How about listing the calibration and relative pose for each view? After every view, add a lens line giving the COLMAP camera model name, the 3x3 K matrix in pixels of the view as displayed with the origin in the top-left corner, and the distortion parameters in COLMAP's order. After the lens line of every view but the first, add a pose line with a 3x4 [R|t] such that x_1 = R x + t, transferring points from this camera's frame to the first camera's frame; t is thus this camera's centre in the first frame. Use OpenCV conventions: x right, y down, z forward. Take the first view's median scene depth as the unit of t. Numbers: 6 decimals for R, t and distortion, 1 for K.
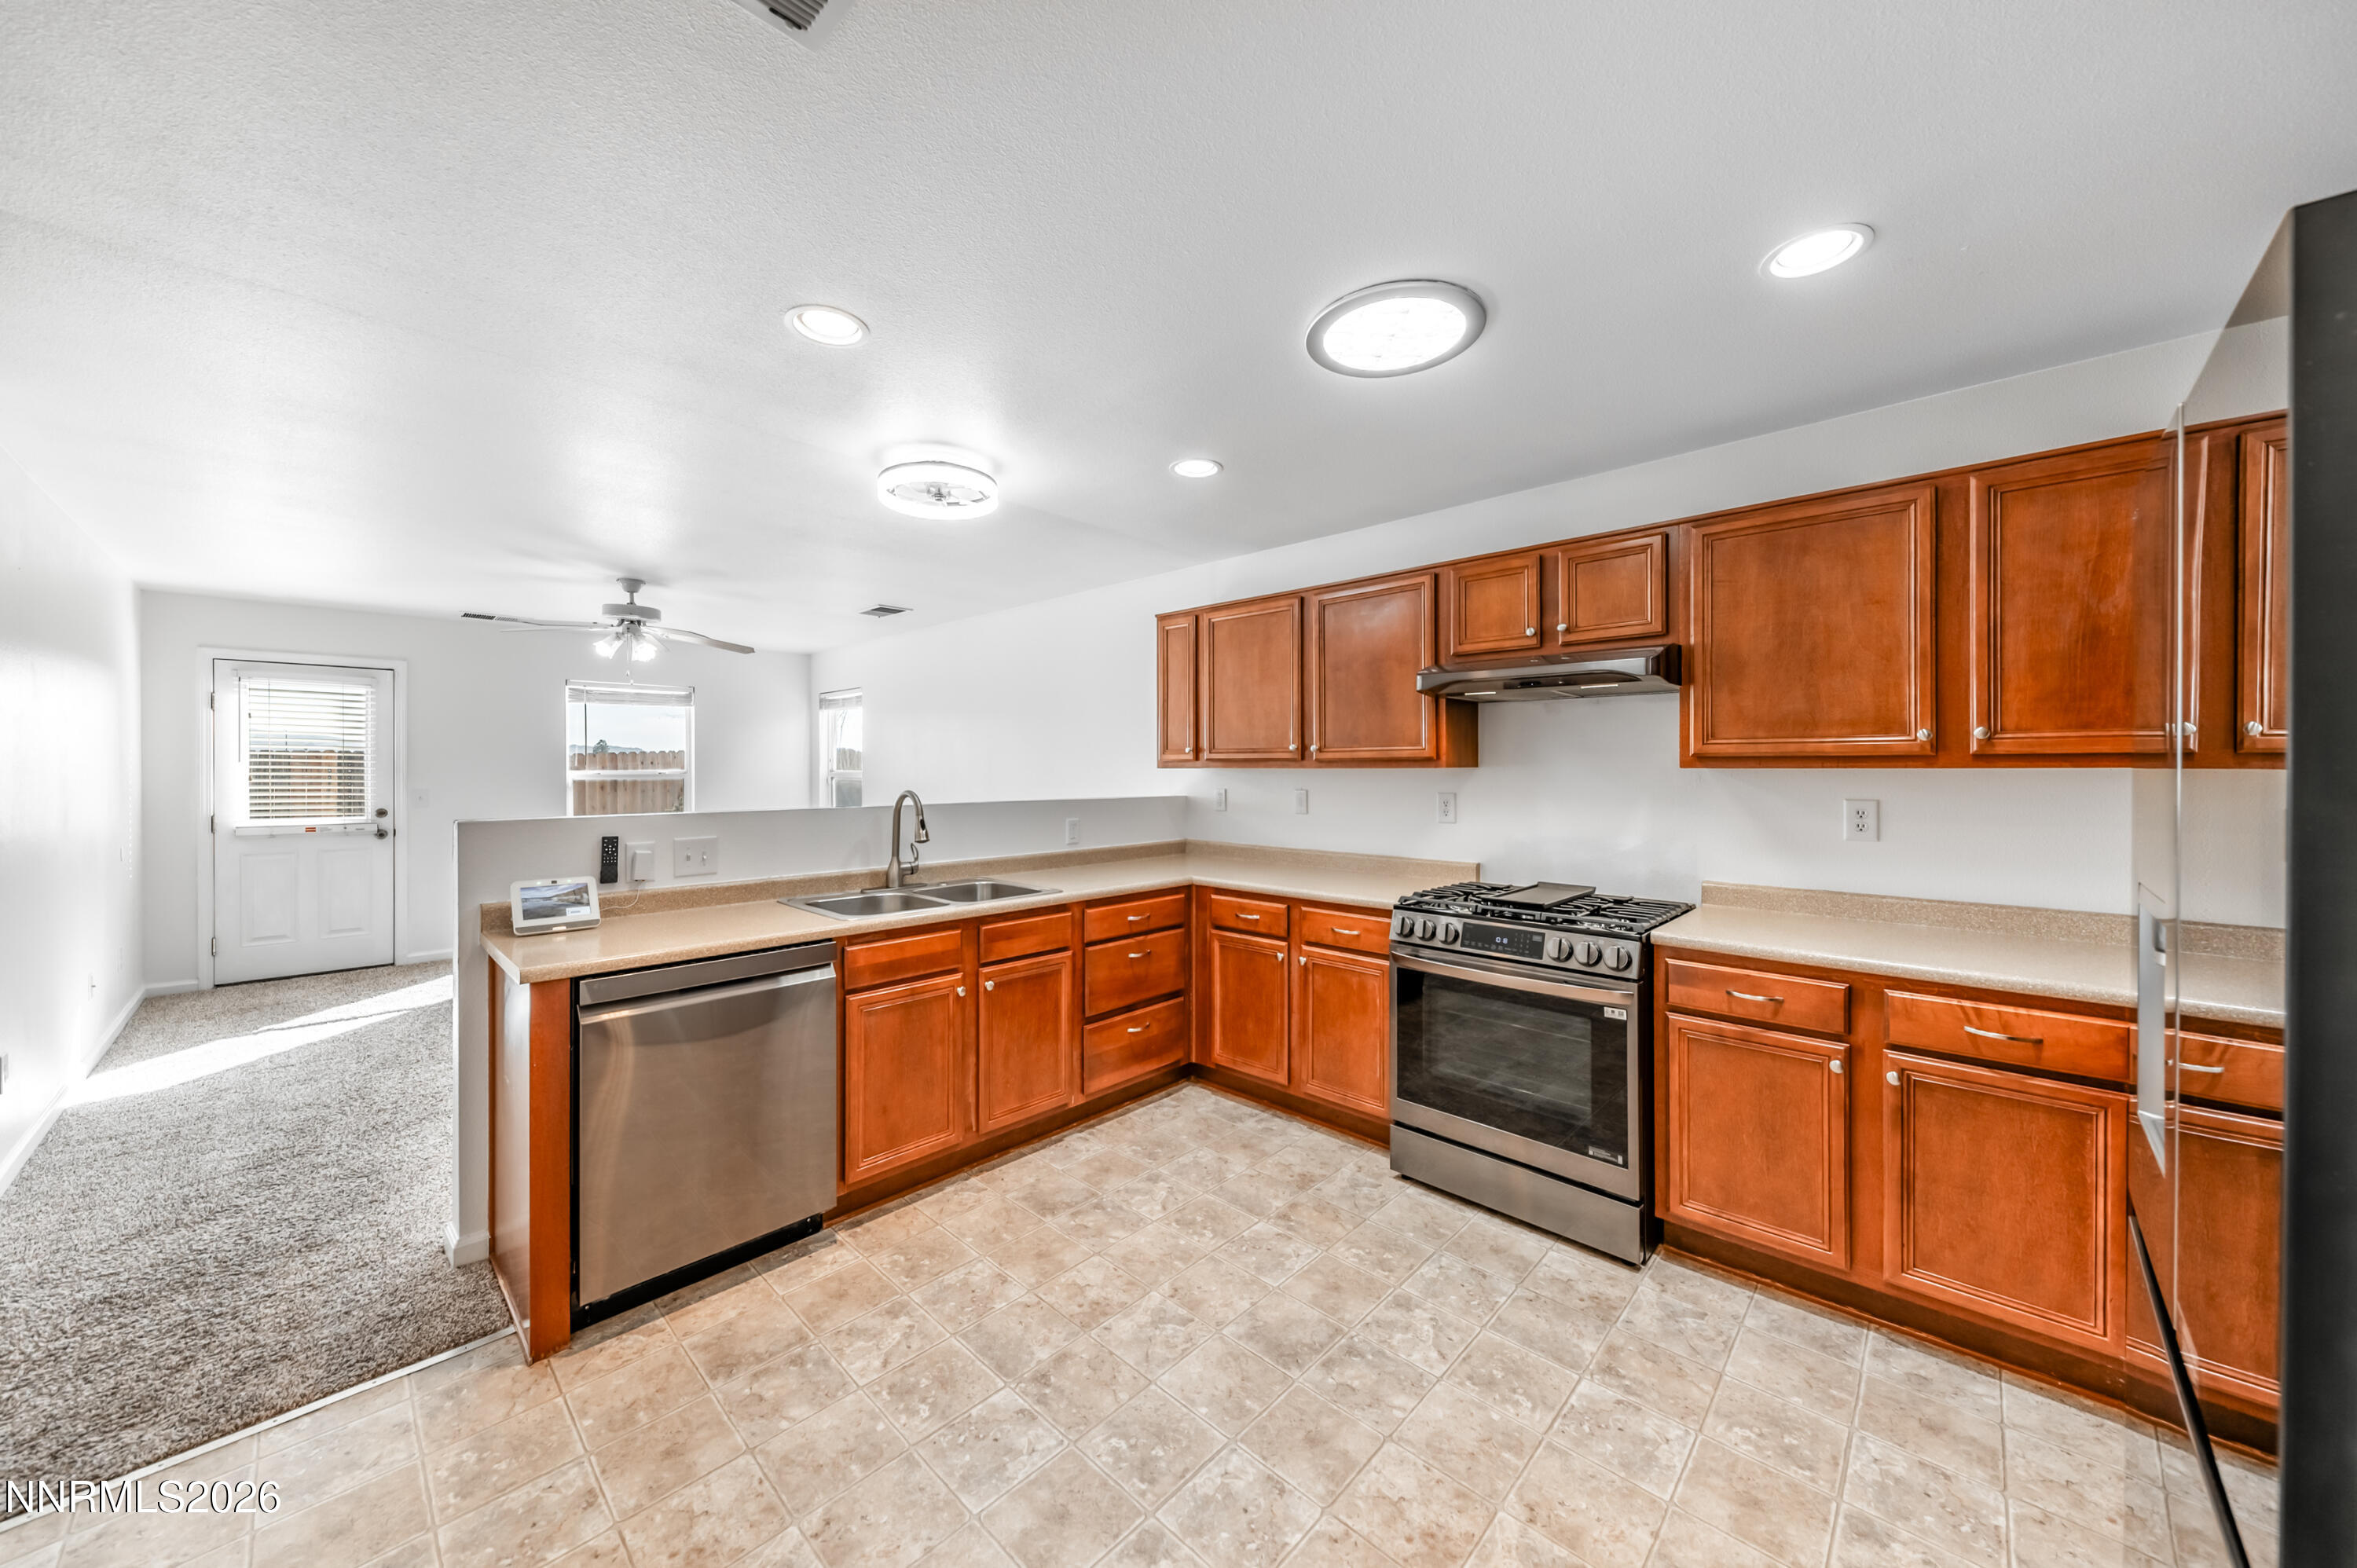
lens RADIAL K [[824.4, 0, 1185.2], [0, 824.4, 769.2], [0, 0, 1]] dist [0.005804, -0.002068]
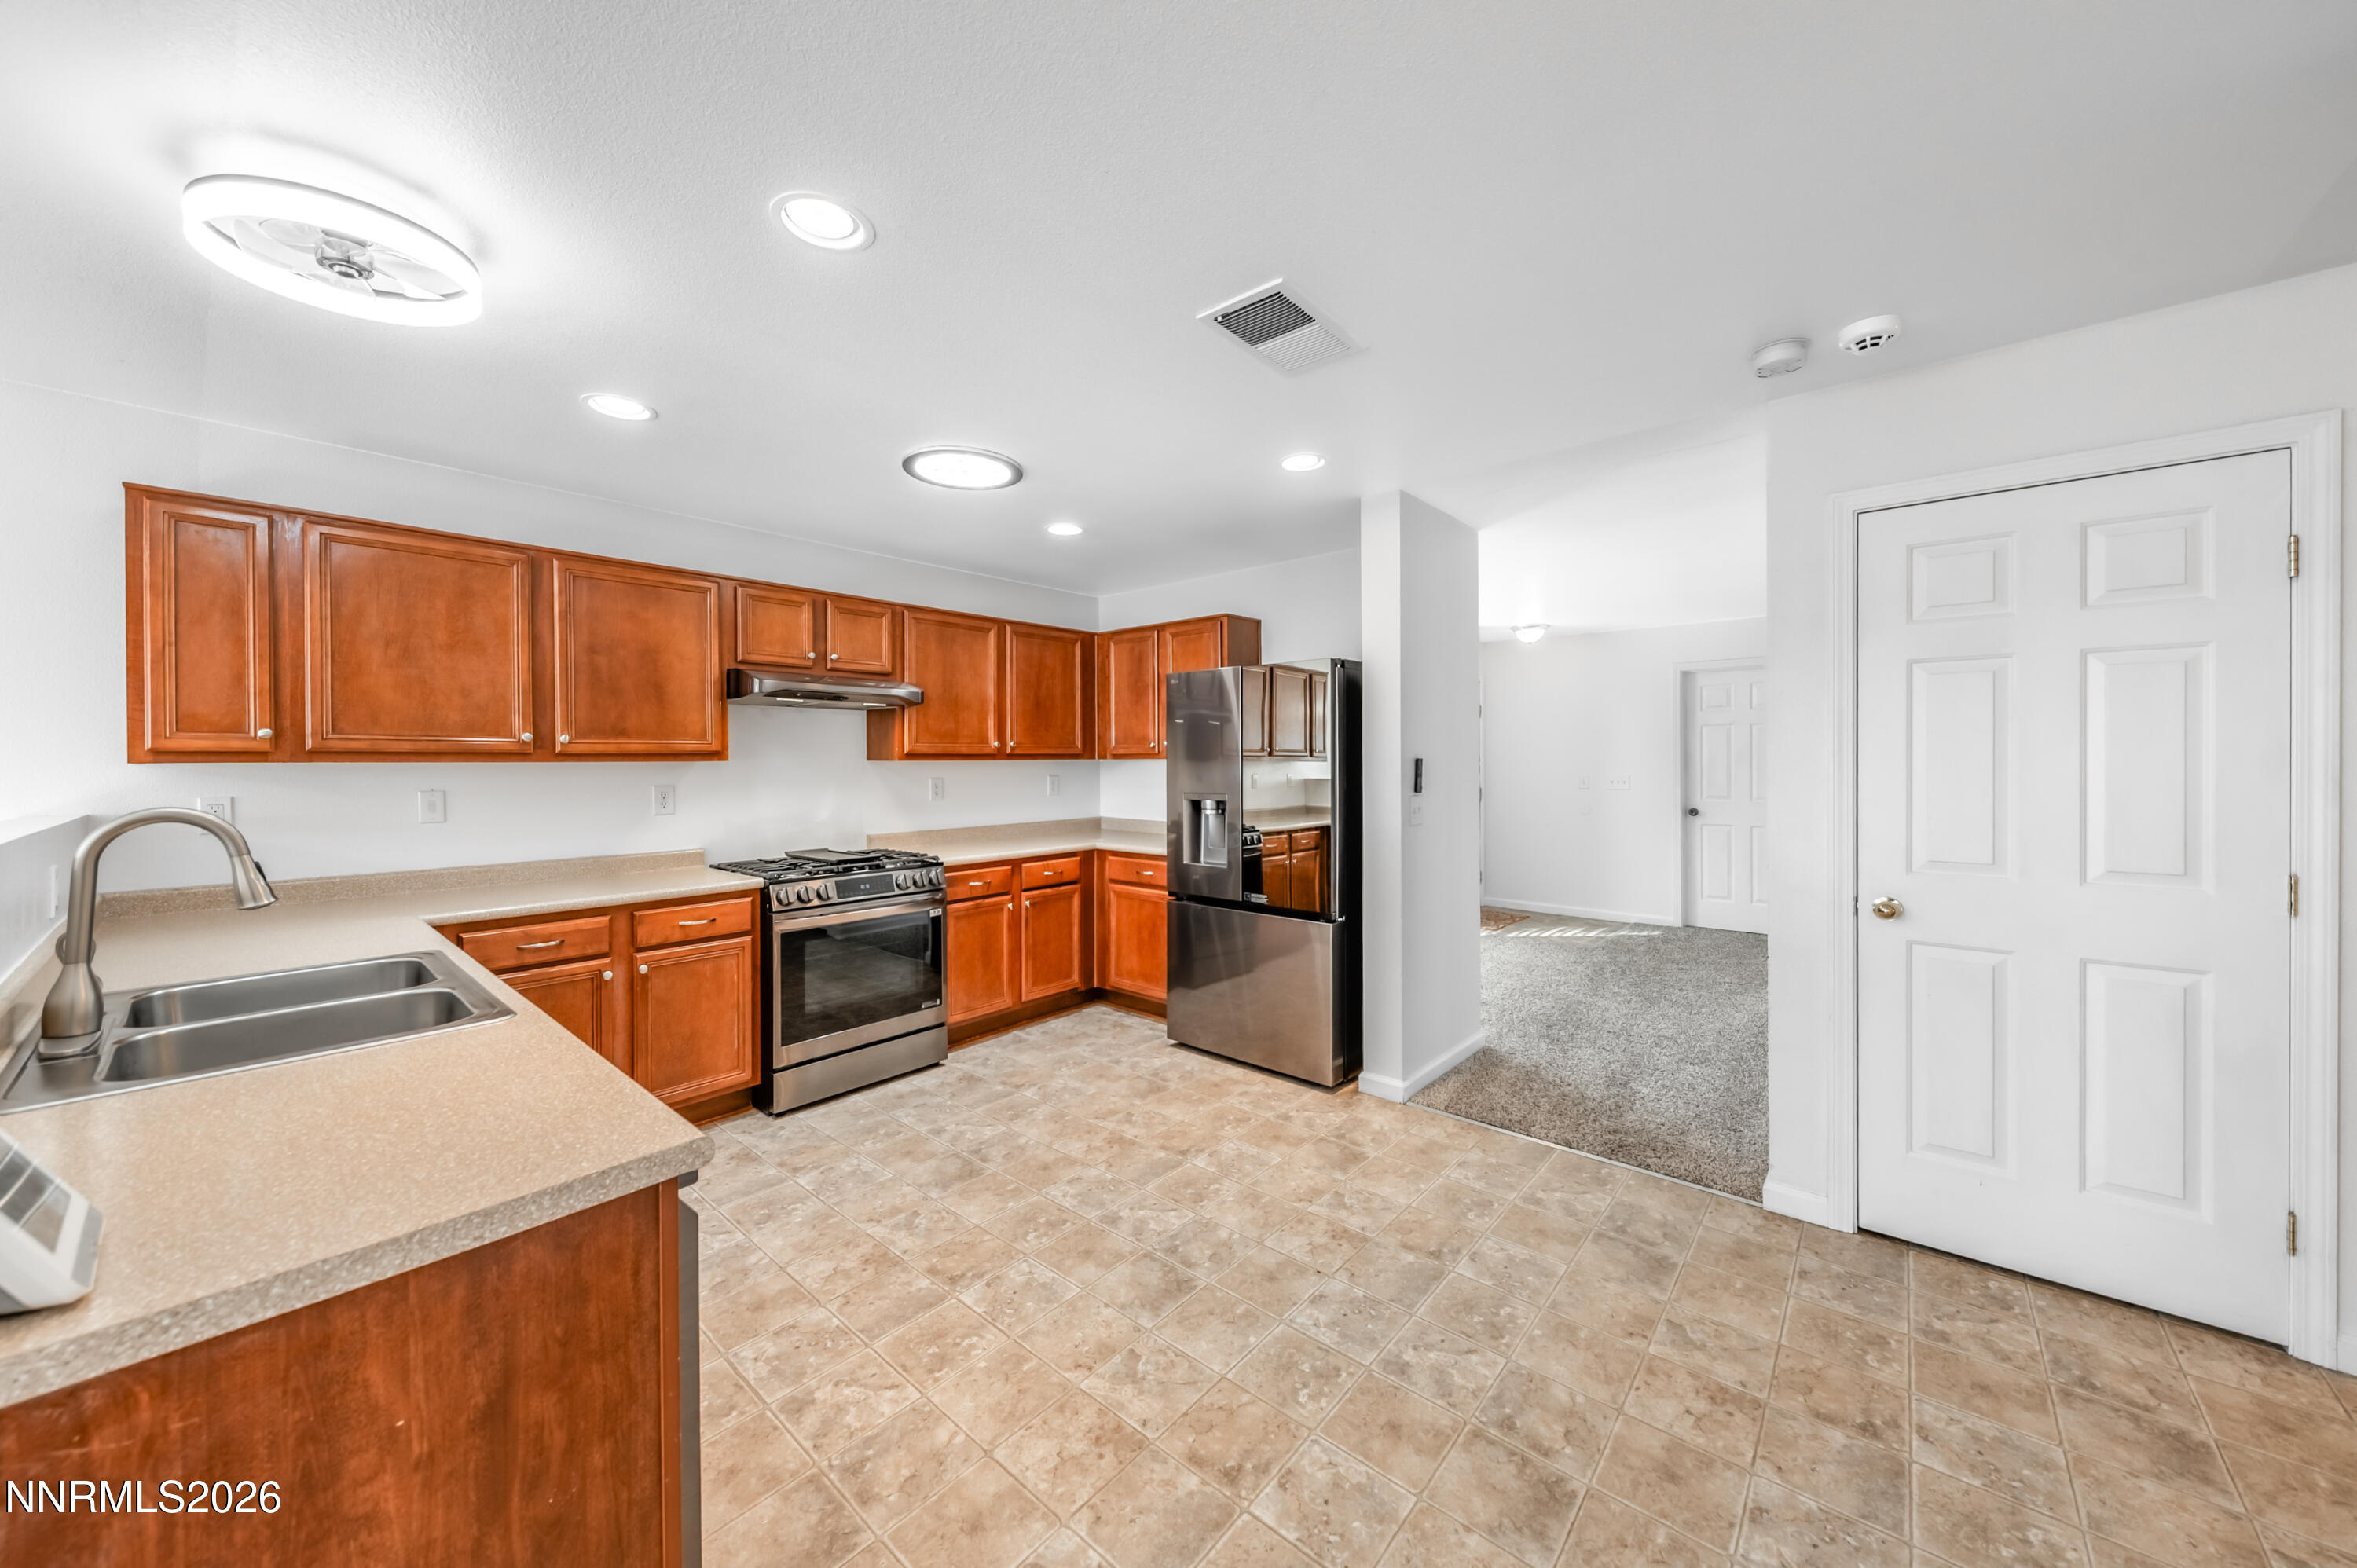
lens RADIAL K [[824.4, 0, 1183.9], [0, 824.4, 766.7], [0, 0, 1]] dist [0.005804, -0.002068]
pose [[-0.050404, -0.006507, 0.998708, -1.001867], [0.007392, 0.999949, 0.006889, 0.003804], [-0.998702, 0.007730, -0.050354, 0.538506]]
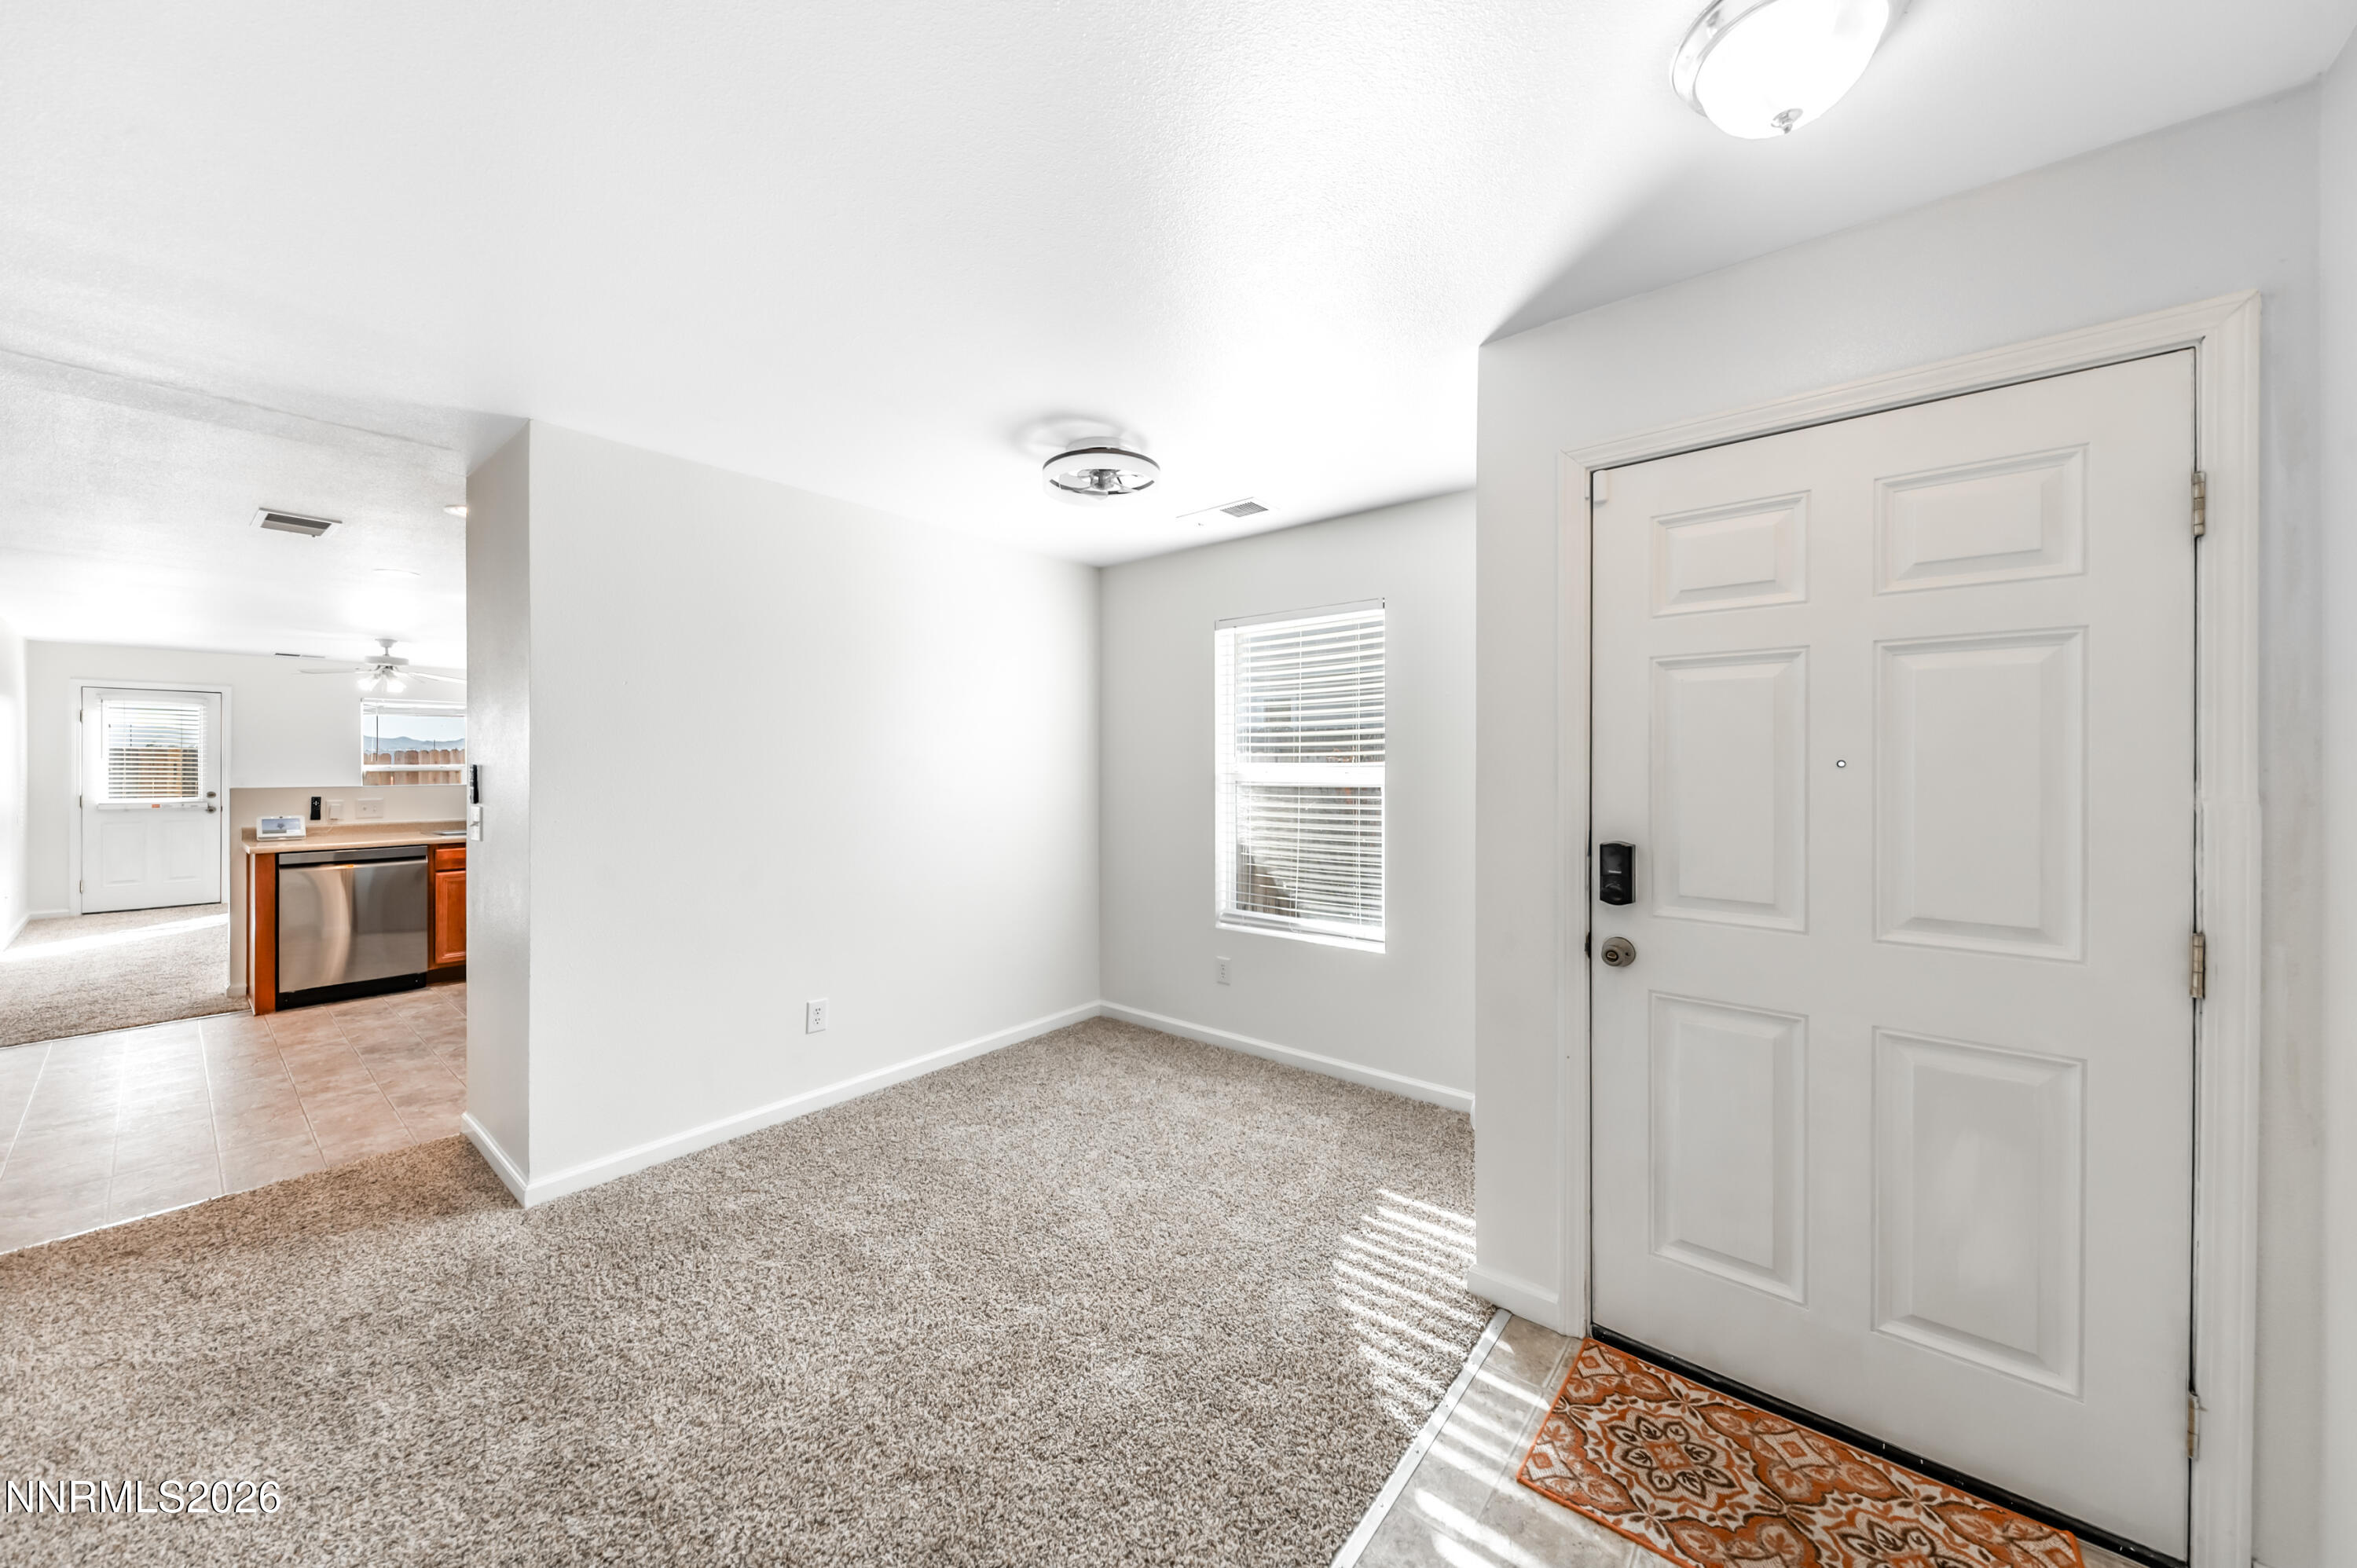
lens RADIAL K [[824.4, 0, 1177.9], [0, 824.4, 753.0], [0, 0, 1]] dist [0.005804, -0.002068]
pose [[0.997050, 0.001283, 0.076739, 1.237184], [-0.000418, 0.999936, -0.011287, -0.004662], [-0.076749, 0.011221, 0.996987, -1.170523]]
